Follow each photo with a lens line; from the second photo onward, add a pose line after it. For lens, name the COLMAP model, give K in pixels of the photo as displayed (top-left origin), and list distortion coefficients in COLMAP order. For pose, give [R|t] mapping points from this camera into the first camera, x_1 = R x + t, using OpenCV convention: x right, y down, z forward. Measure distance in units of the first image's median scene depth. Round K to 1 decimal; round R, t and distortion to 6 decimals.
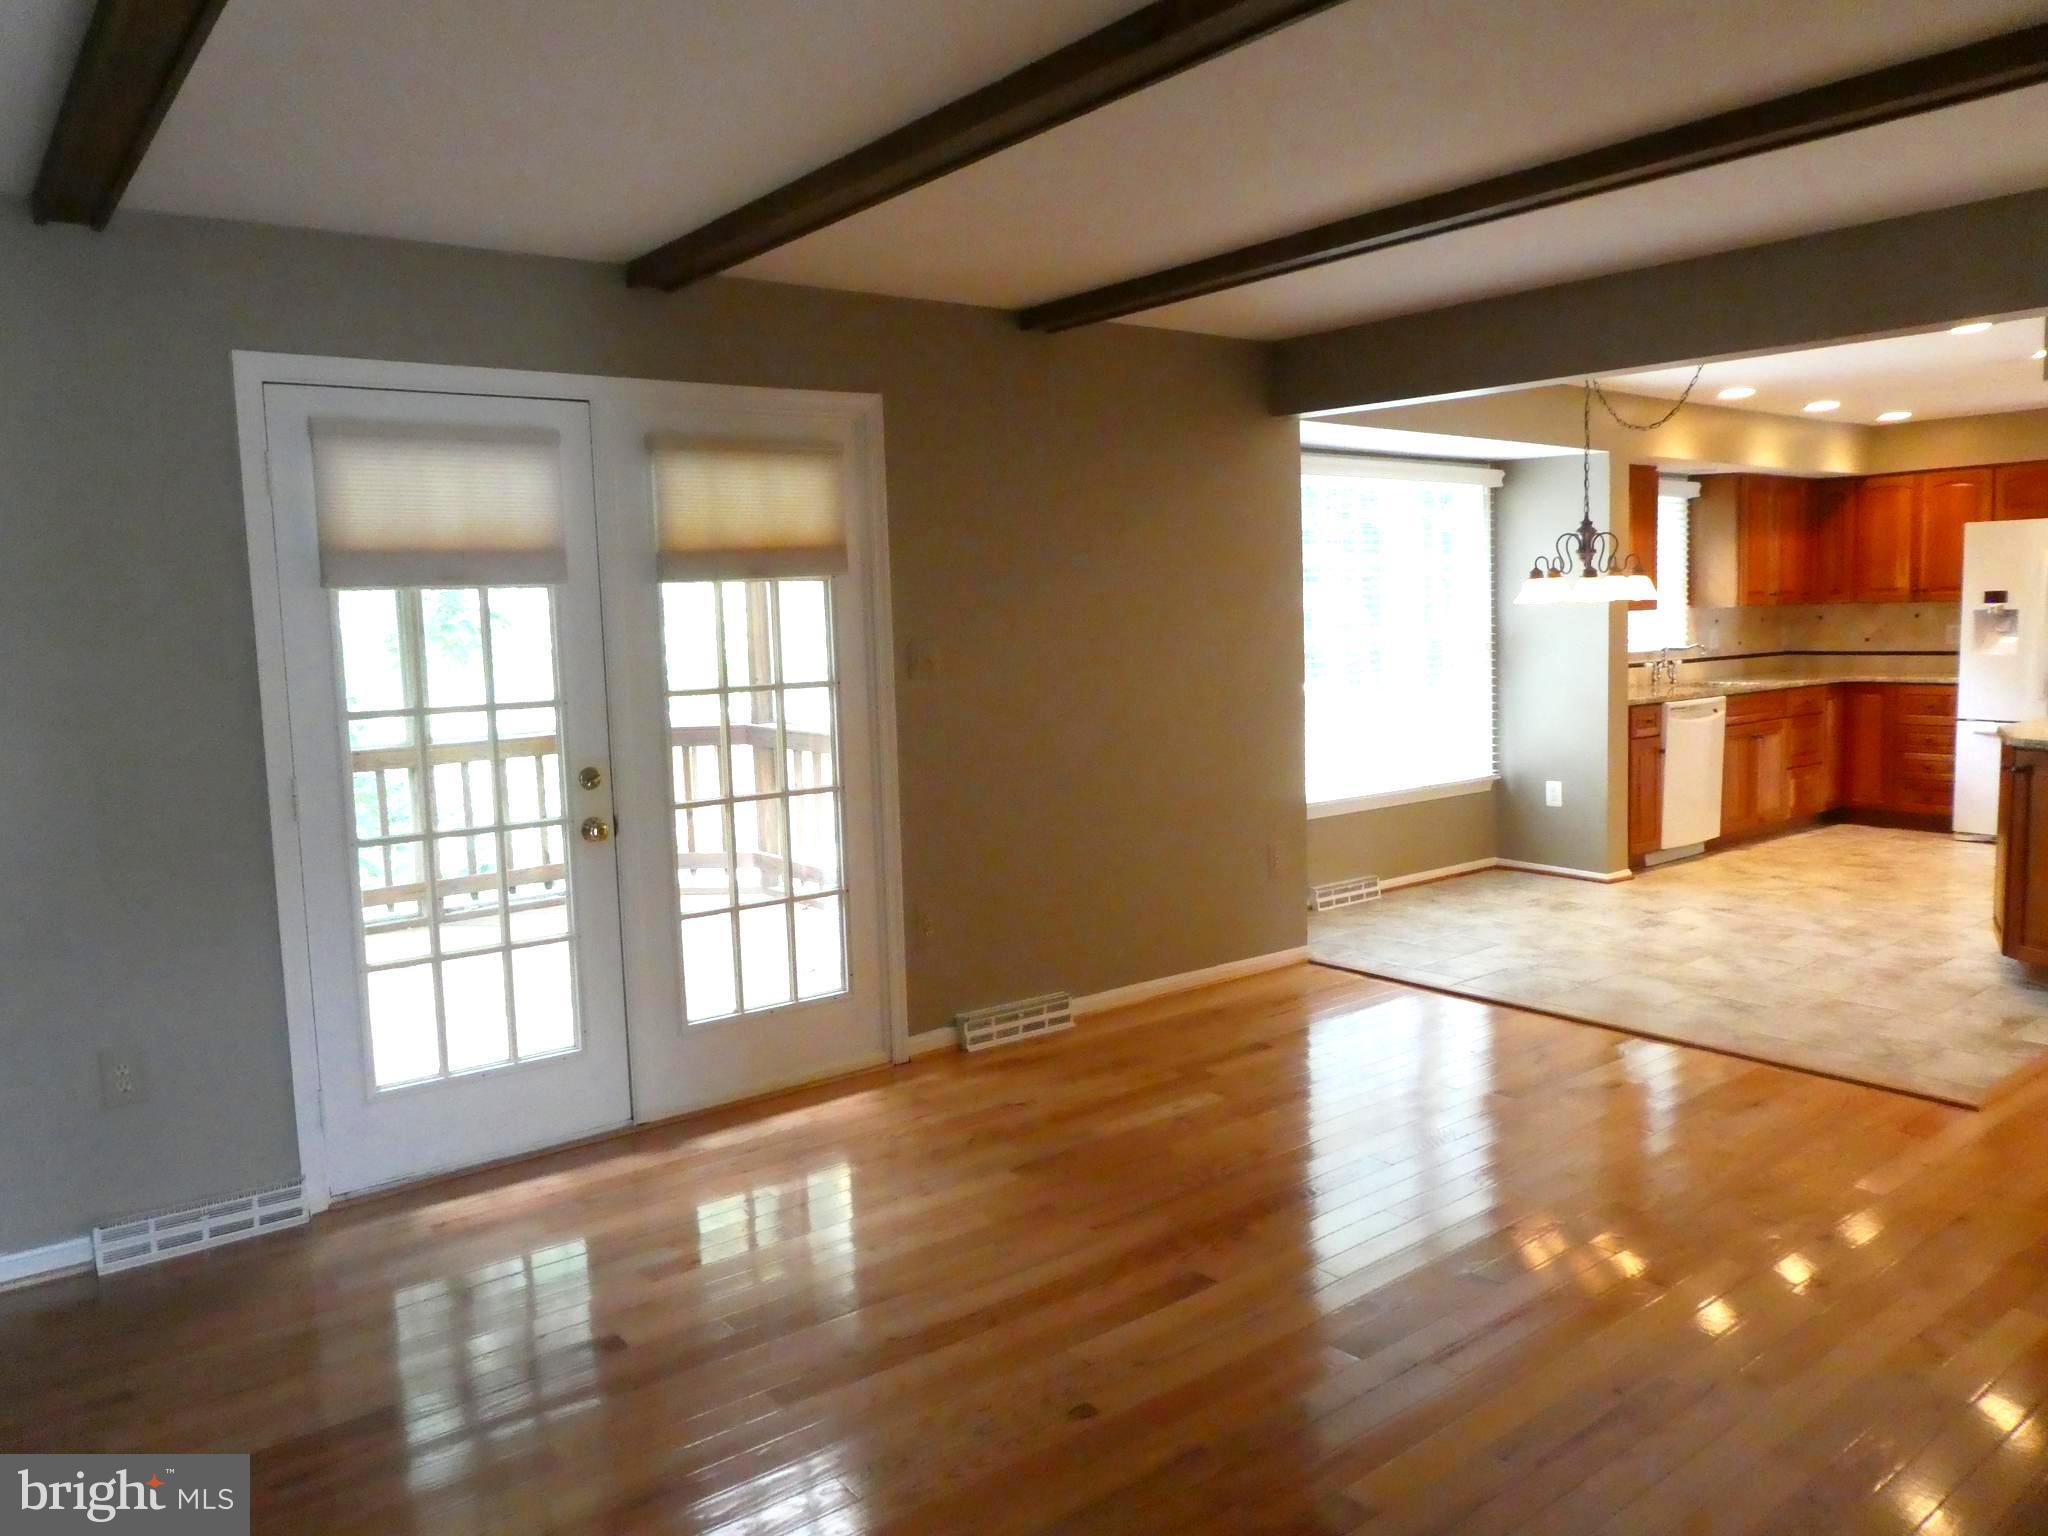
lens RADIAL K [[1486.2, 0, 1034.8], [0, 1486.2, 762.6], [0, 0, 1]] dist [-0.021354, 0.000780]
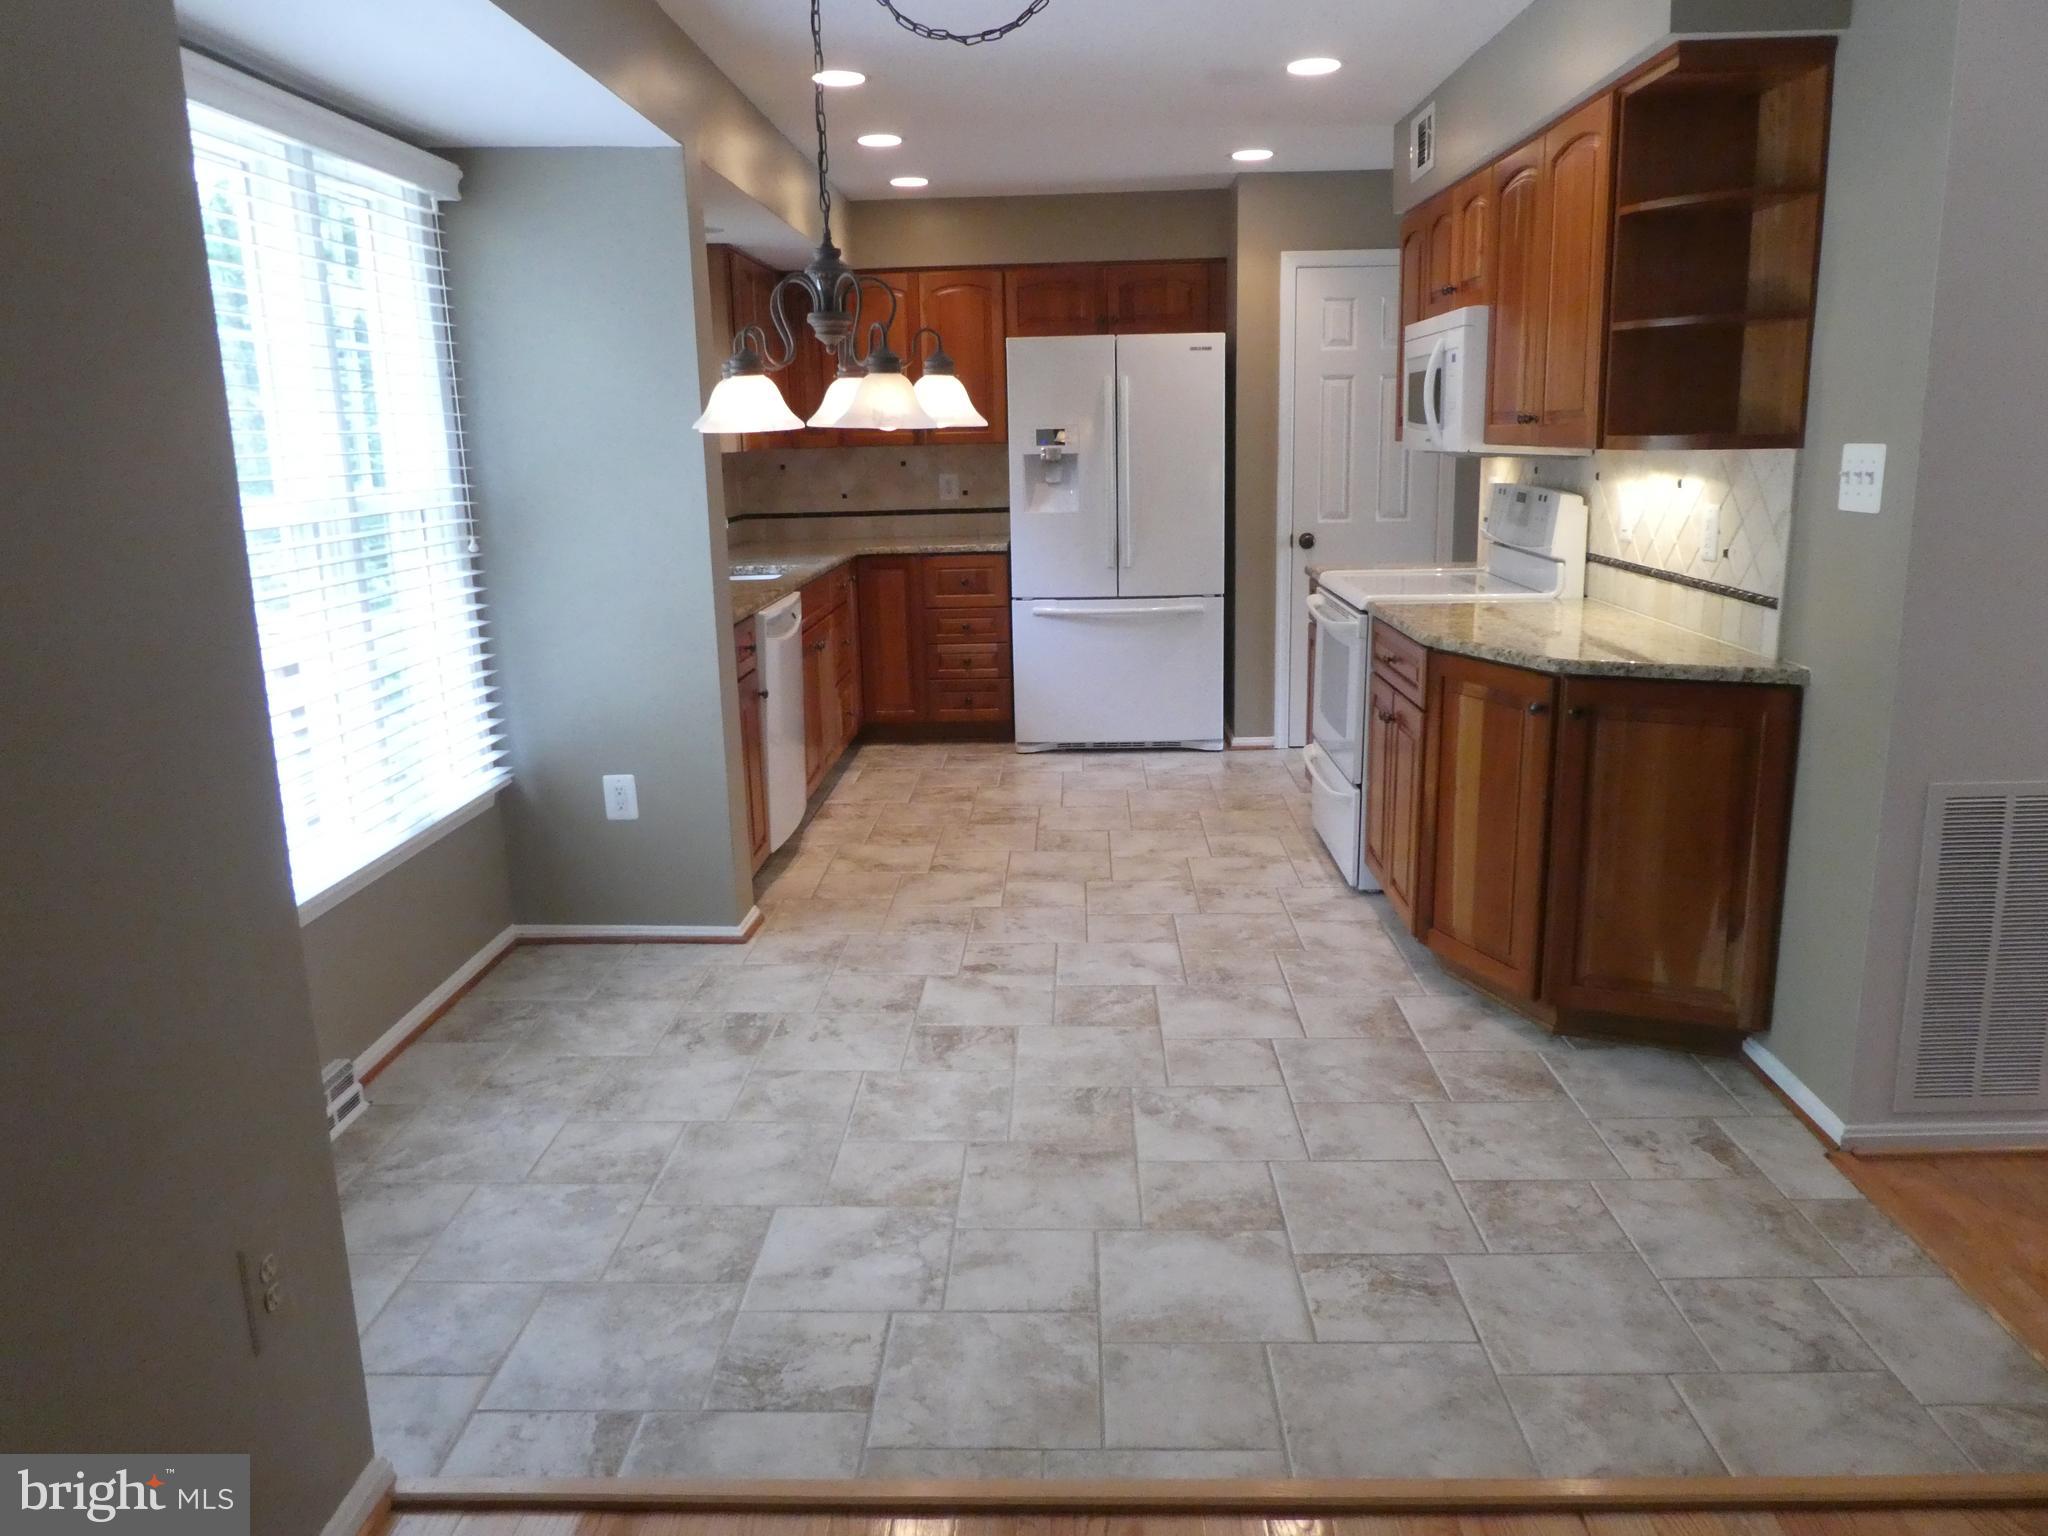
lens RADIAL K [[1486.2, 0, 1034.8], [0, 1486.2, 762.6], [0, 0, 1]] dist [-0.021354, 0.000780]
pose [[0.644099, -0.154911, 0.749092, 0.040525], [0.083507, 0.987666, 0.132444, -0.048978], [-0.760370, -0.022753, 0.649091, 0.511091]]
